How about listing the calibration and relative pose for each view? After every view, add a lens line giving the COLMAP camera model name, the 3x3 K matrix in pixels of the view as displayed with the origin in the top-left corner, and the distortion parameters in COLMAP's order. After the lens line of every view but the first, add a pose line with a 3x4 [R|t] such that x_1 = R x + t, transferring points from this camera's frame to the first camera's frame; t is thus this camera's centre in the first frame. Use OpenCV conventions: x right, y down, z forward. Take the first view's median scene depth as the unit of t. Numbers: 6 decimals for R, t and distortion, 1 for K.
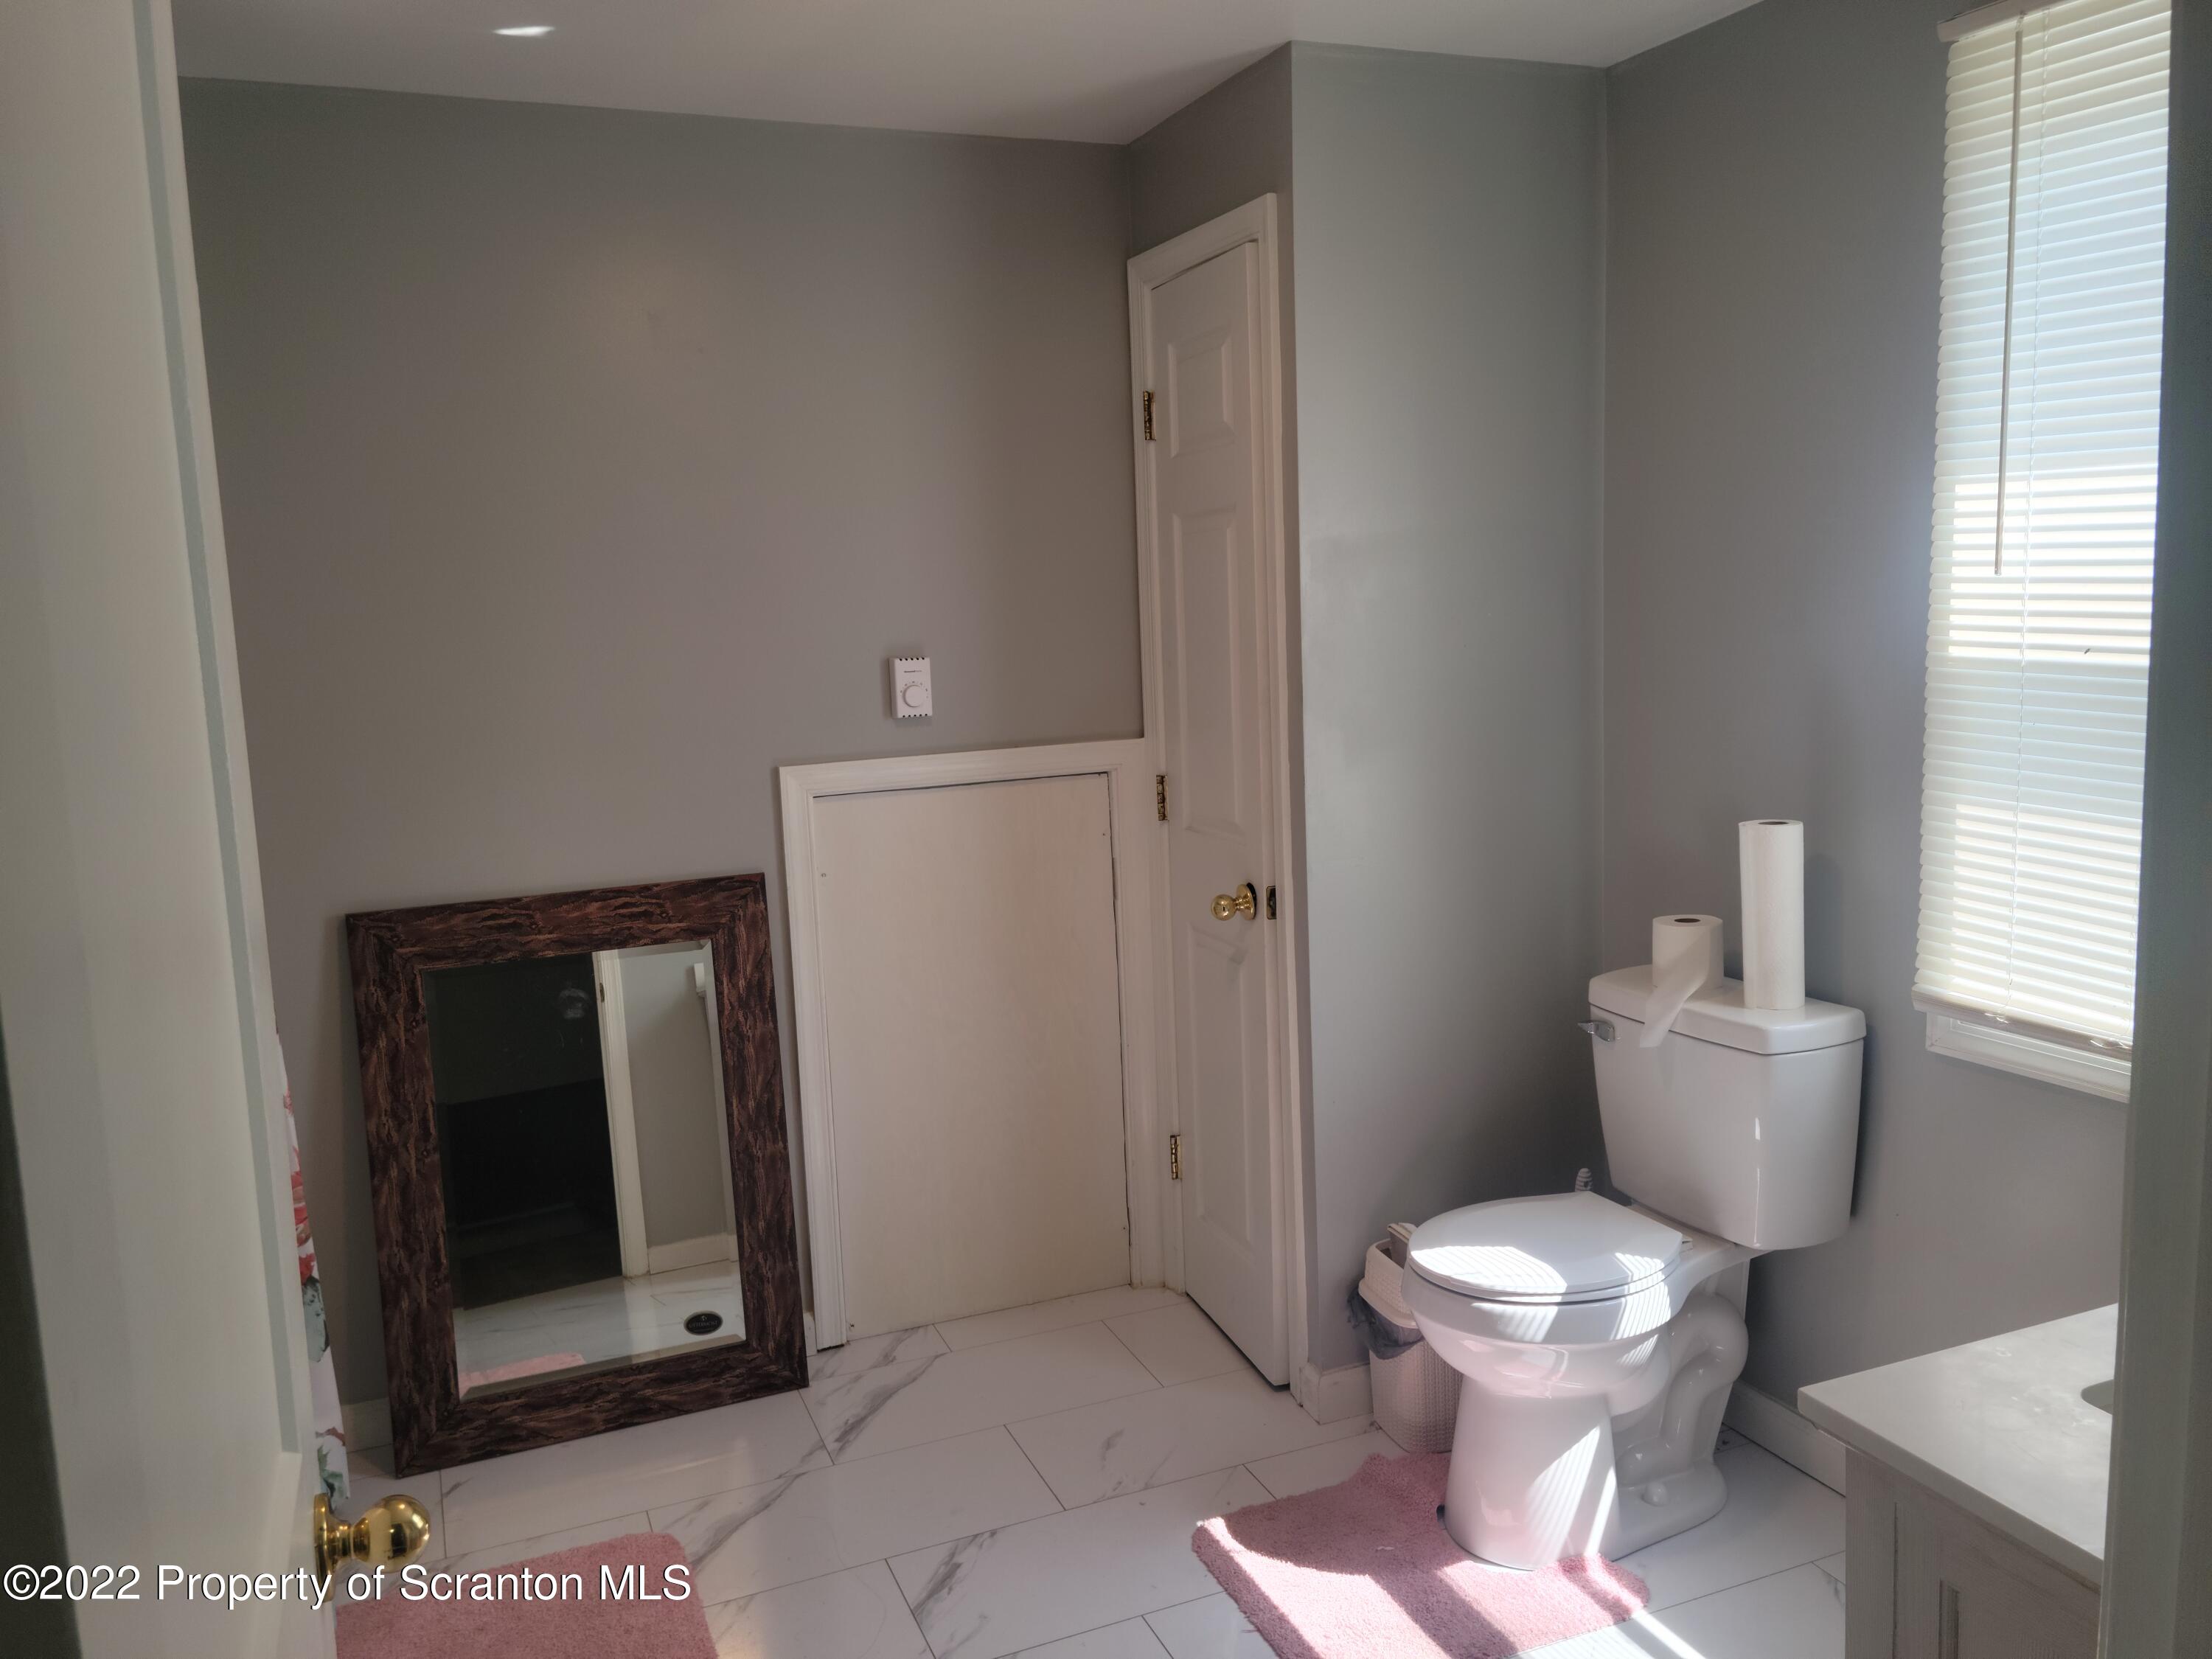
lens RADIAL K [[1814.1, 0, 1116.5], [0, 1814.1, 849.3], [0, 0, 1]] dist [0.086511, 0.002577]
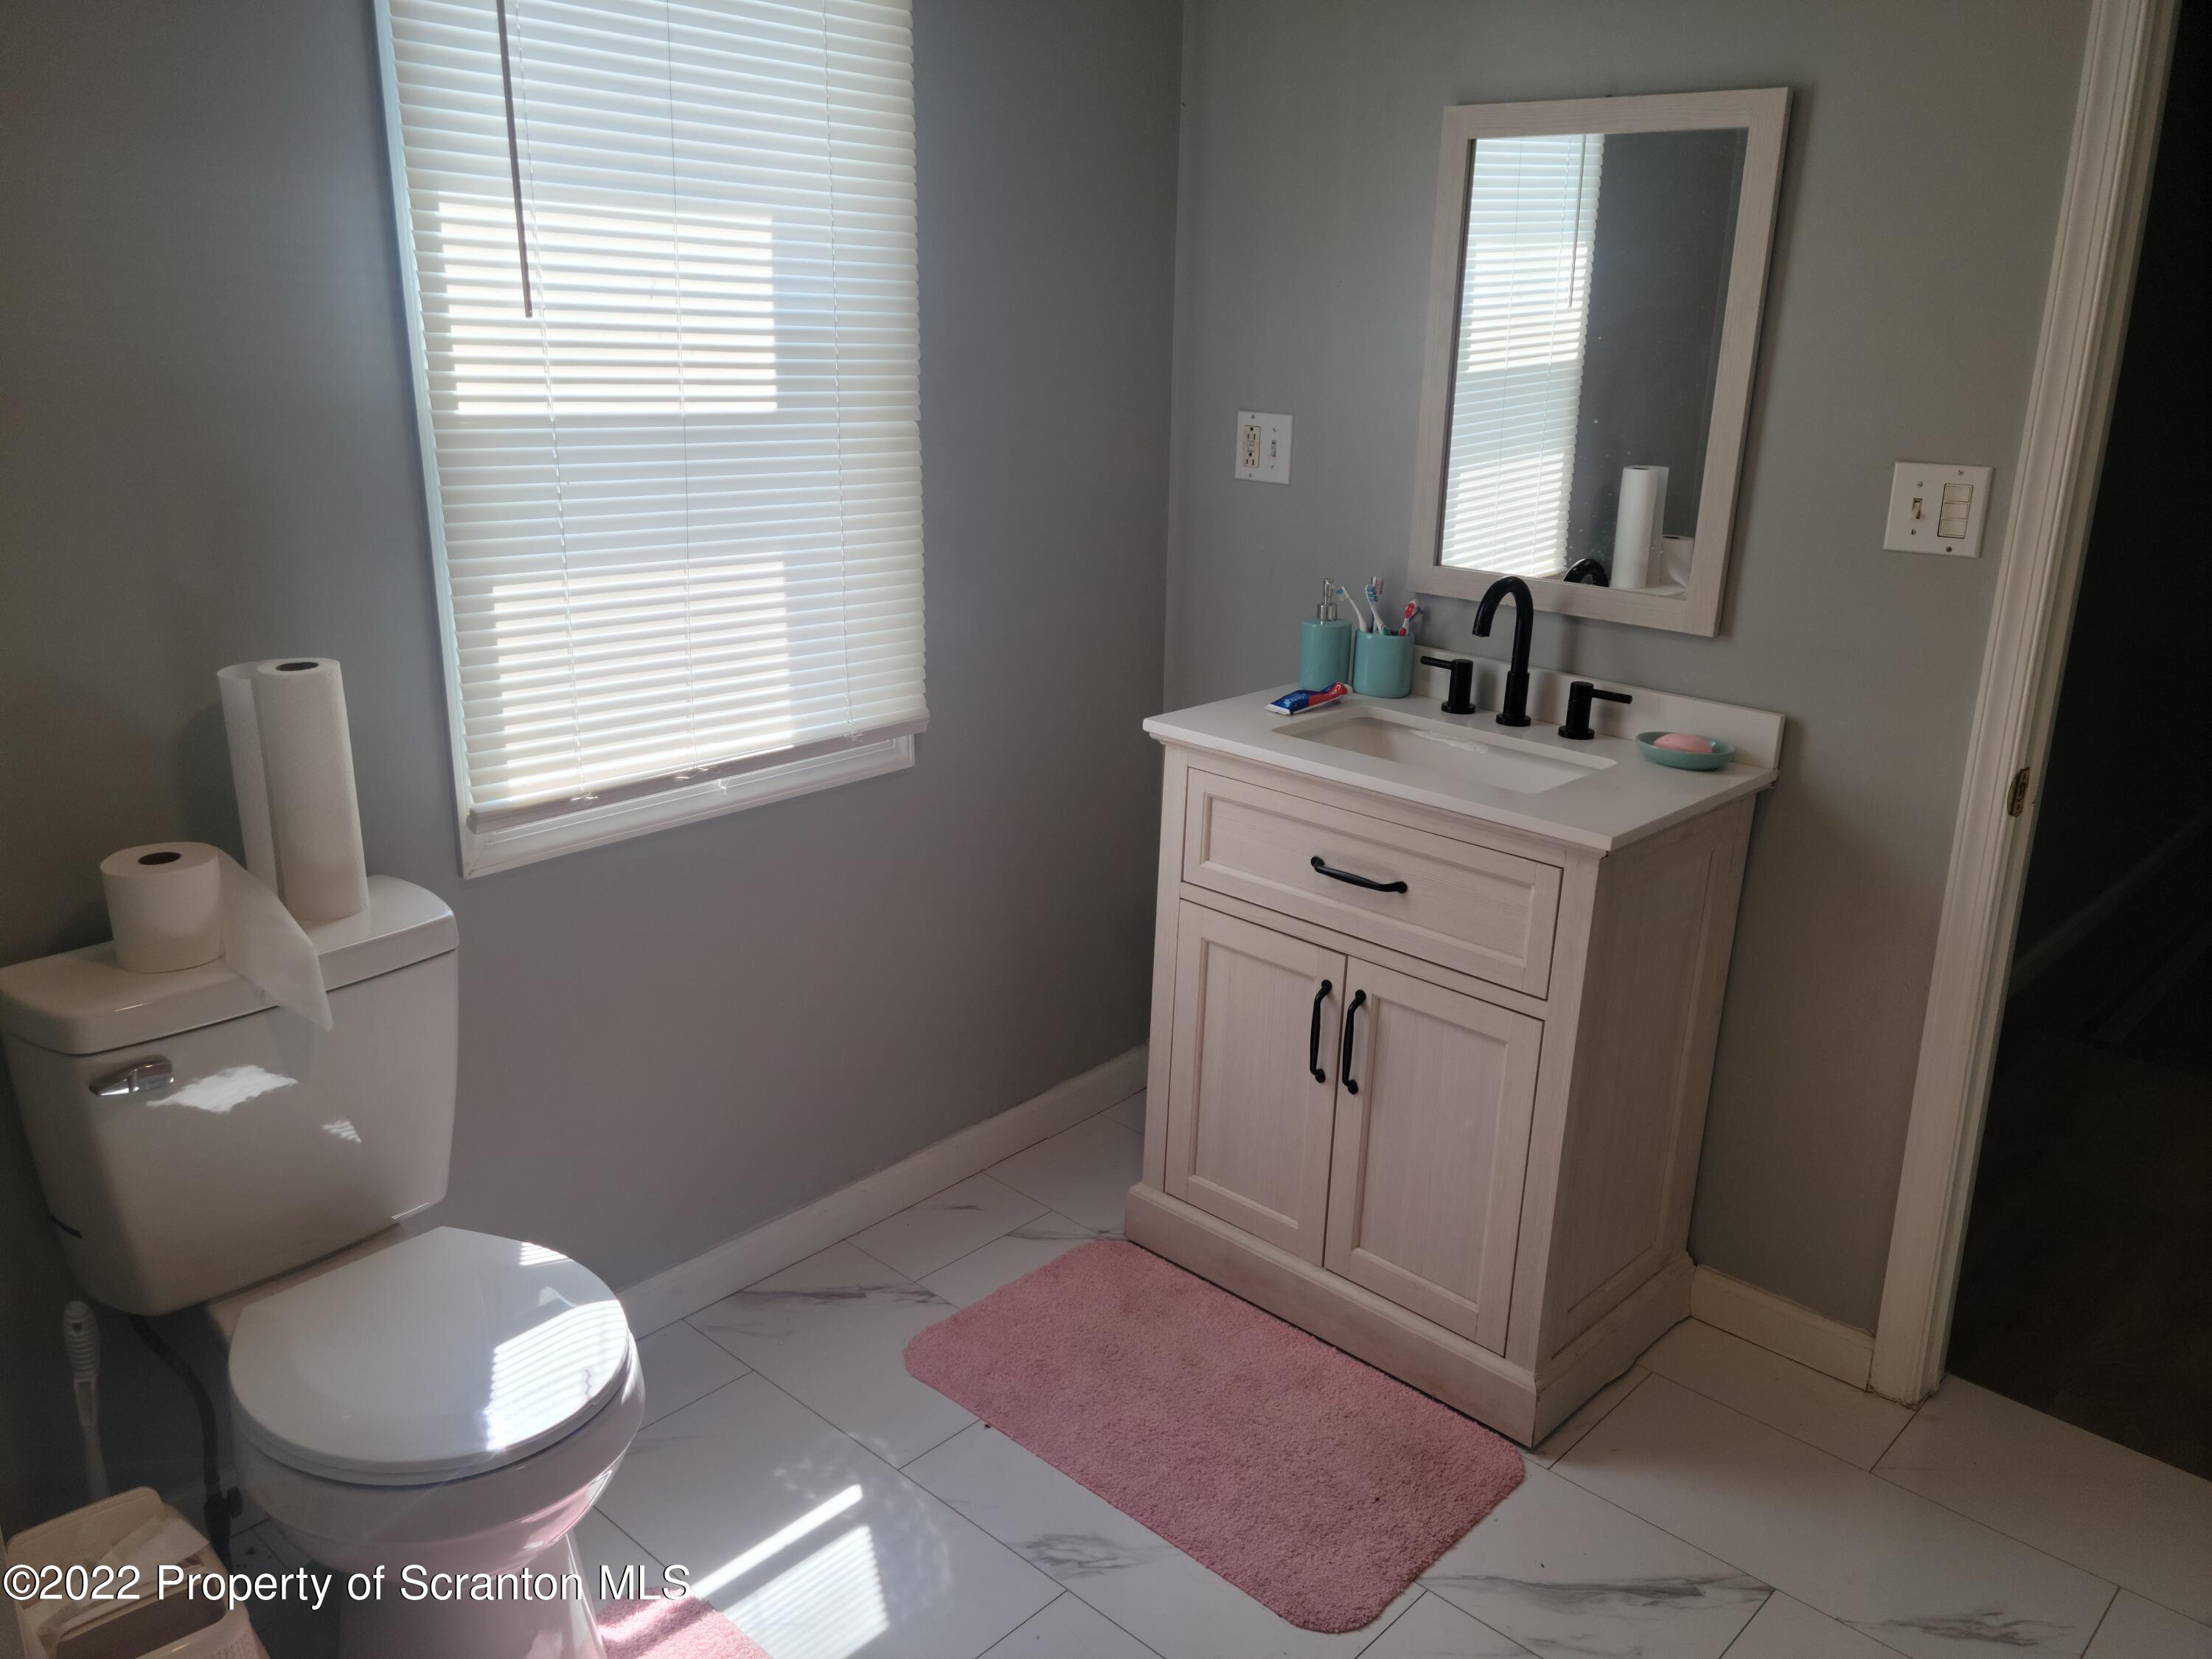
lens RADIAL K [[1814.1, 0, 1111.3], [0, 1814.1, 812.7], [0, 0, 1]] dist [0.086511, 0.002577]
pose [[-0.439910, -0.238724, 0.865731, -0.642147], [0.115620, 0.940942, 0.318214, -0.237253], [-0.890568, 0.240081, -0.386329, 1.568840]]
